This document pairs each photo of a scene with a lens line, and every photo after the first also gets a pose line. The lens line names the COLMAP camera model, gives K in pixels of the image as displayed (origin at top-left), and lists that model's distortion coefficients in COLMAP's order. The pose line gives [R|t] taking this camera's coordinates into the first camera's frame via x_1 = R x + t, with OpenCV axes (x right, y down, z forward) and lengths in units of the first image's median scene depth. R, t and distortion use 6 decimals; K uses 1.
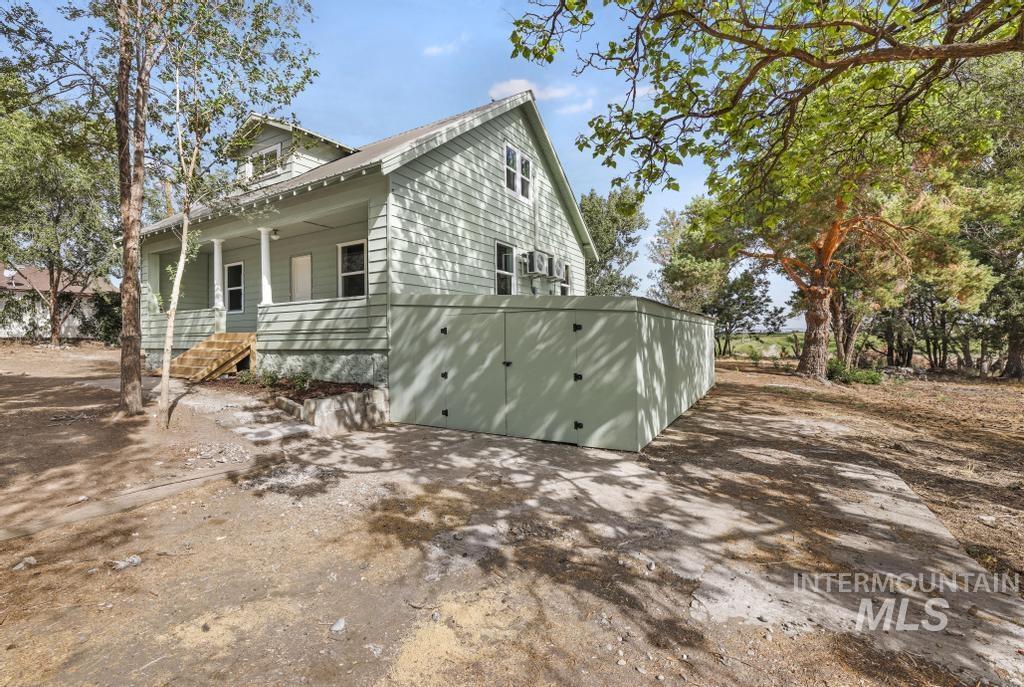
lens RADIAL K [[441.5, 0, 512.1], [0, 441.5, 331.0], [0, 0, 1]] dist [-0.002294, 0.000249]
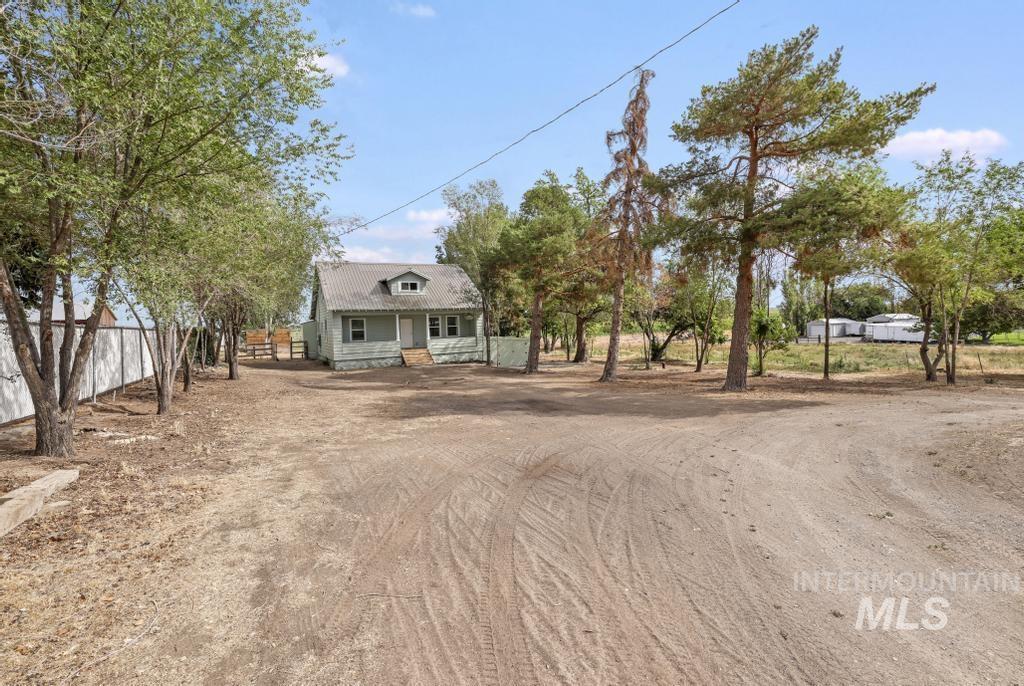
lens RADIAL K [[441.5, 0, 512.1], [0, 441.5, 330.5], [0, 0, 1]] dist [-0.002294, 0.000249]
pose [[0.523277, -0.022173, 0.851874, -3.070381], [0.011424, 0.999754, 0.019005, -0.186688], [-0.852086, -0.000213, 0.523402, -1.141916]]
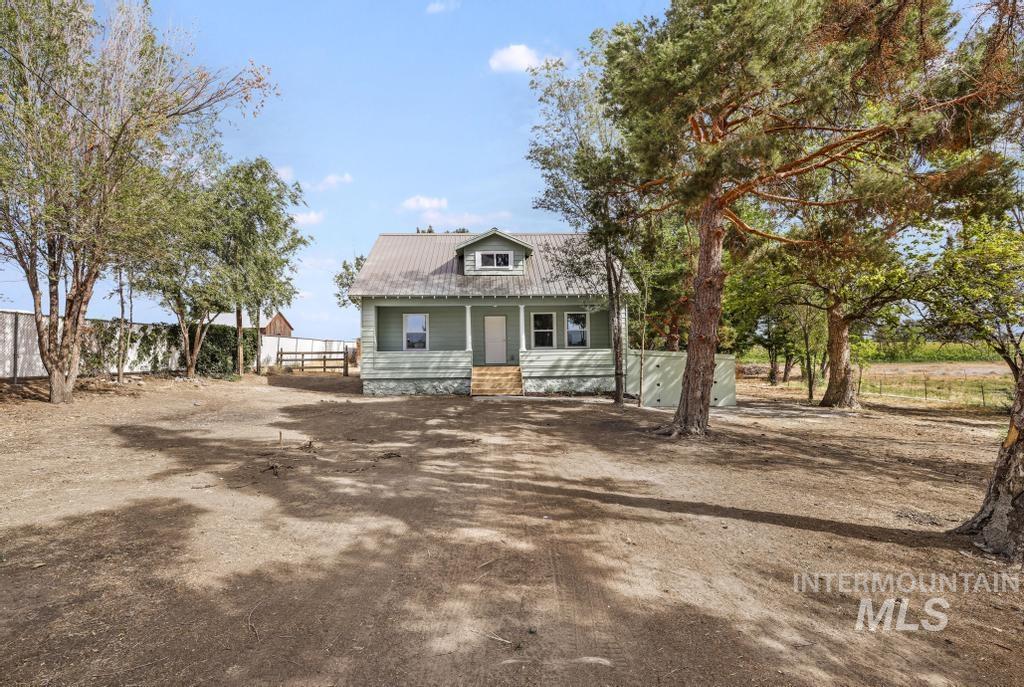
lens RADIAL K [[474.2, 0, 512.0], [0, 474.2, 343.5], [0, 0, 1]] dist [-0.015700, 0.000083]
pose [[0.840734, 0.005437, 0.541421, -1.744058], [-0.005064, 0.999985, -0.002179, -0.090014], [-0.541424, -0.000910, 0.840749, -0.574074]]
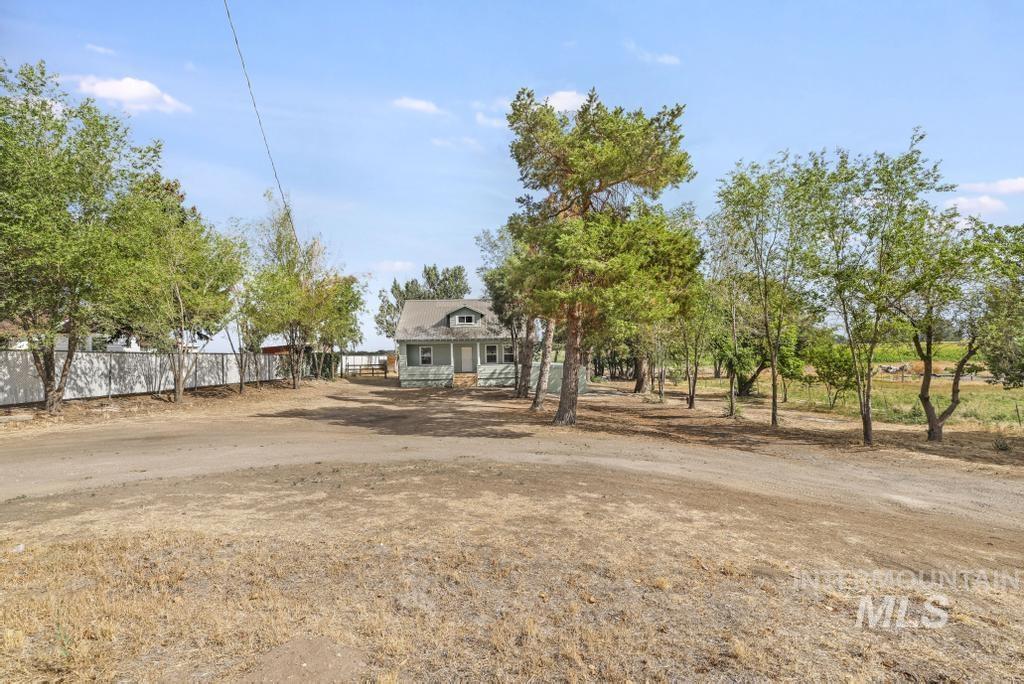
lens RADIAL K [[447.5, 0, 500.4], [0, 447.5, 345.6], [0, 0, 1]] dist [-0.003500, -0.000277]
pose [[0.855617, -0.000733, 0.517610, -2.434167], [0.003389, 0.999985, -0.004187, -0.215748], [-0.517599, 0.005336, 0.855607, -2.267314]]
